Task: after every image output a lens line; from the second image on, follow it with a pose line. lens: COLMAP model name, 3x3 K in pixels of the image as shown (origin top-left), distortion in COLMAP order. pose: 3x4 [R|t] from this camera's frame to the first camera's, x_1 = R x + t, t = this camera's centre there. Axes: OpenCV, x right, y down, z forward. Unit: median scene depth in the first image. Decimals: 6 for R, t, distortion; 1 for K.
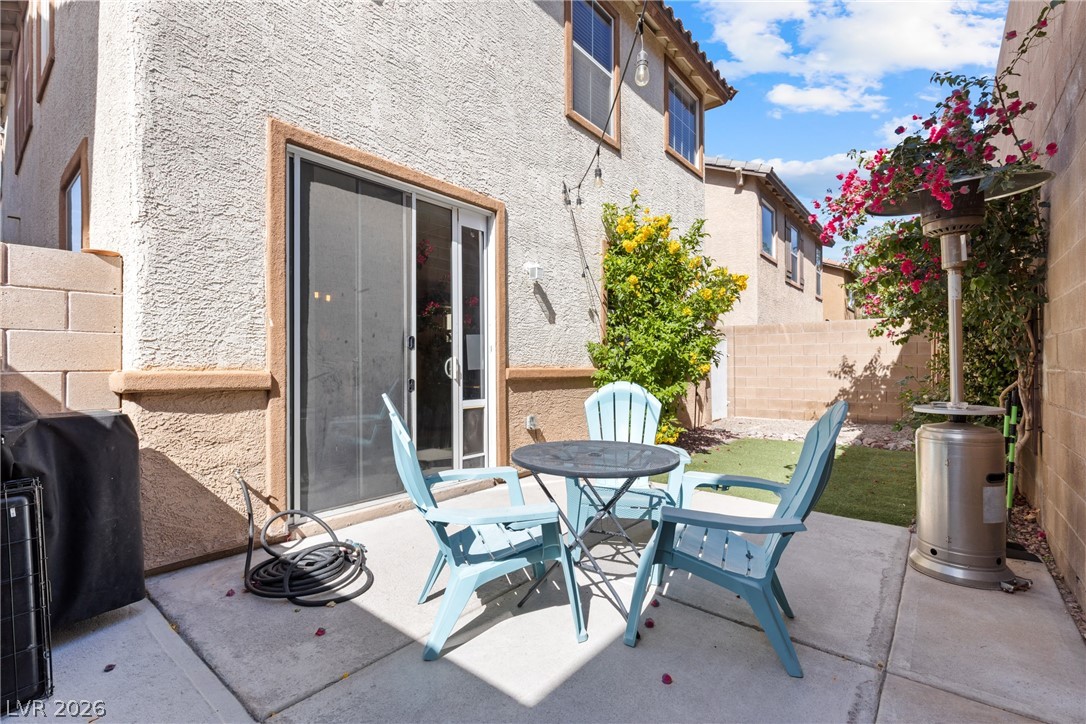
lens RADIAL K [[476.9, 0, 547.2], [0, 476.9, 360.7], [0, 0, 1]] dist [-0.000595, -0.000151]
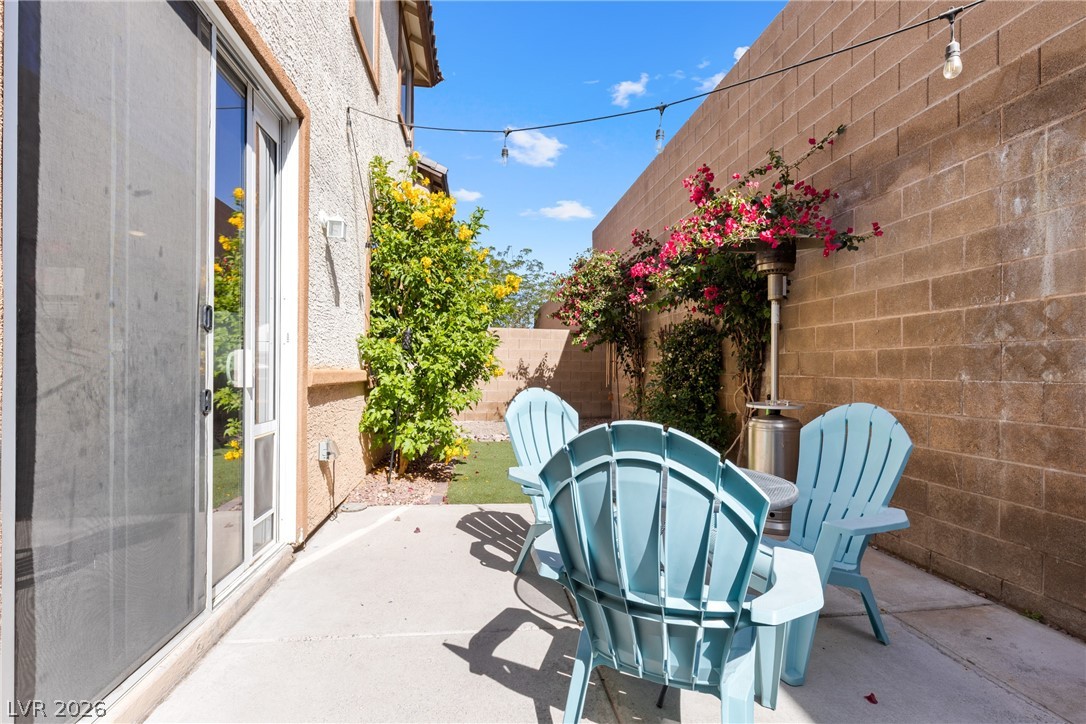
lens RADIAL K [[502.5, 0, 545.7], [0, 502.5, 364.8], [0, 0, 1]] dist [0.003205, 0.000265]
pose [[0.673231, 0.018252, 0.739207, -0.469337], [-0.022974, 0.999729, -0.003762, 0.006035], [-0.739076, -0.014450, 0.673467, 0.396169]]
